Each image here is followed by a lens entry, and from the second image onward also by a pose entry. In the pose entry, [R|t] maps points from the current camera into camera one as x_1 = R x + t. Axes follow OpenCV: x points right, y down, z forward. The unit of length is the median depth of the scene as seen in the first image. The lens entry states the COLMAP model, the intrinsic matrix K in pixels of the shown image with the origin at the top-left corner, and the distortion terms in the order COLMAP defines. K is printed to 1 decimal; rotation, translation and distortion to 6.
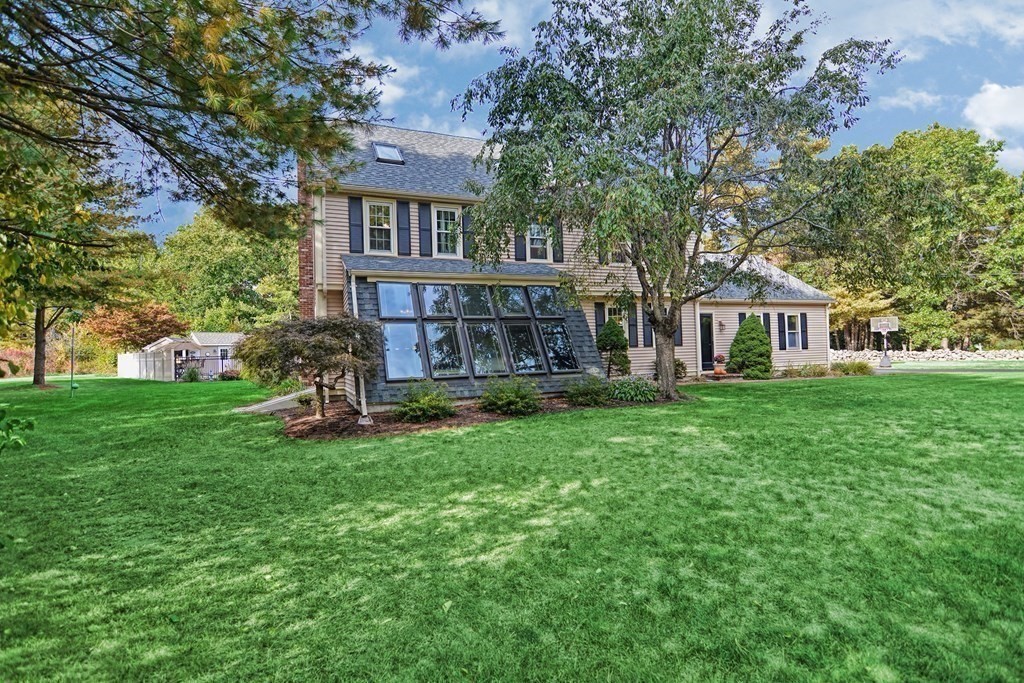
lens RADIAL K [[495.7, 0, 517.0], [0, 495.7, 346.2], [0, 0, 1]] dist [-0.000015, 0.000084]
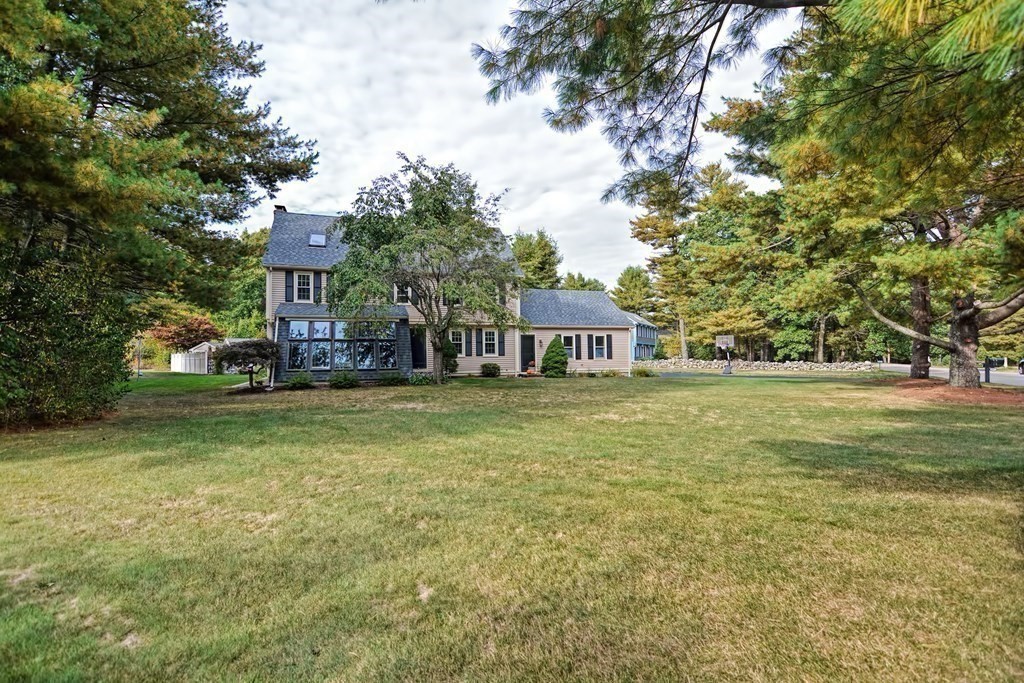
lens RADIAL K [[477.6, 0, 512.0], [0, 477.6, 341.5], [0, 0, 1]] dist [0.001103, 0.000007]
pose [[0.997650, 0.014414, -0.066990, 0.292939], [-0.015832, 0.999661, -0.020683, -0.009374], [0.066669, 0.021695, 0.997539, -0.330394]]
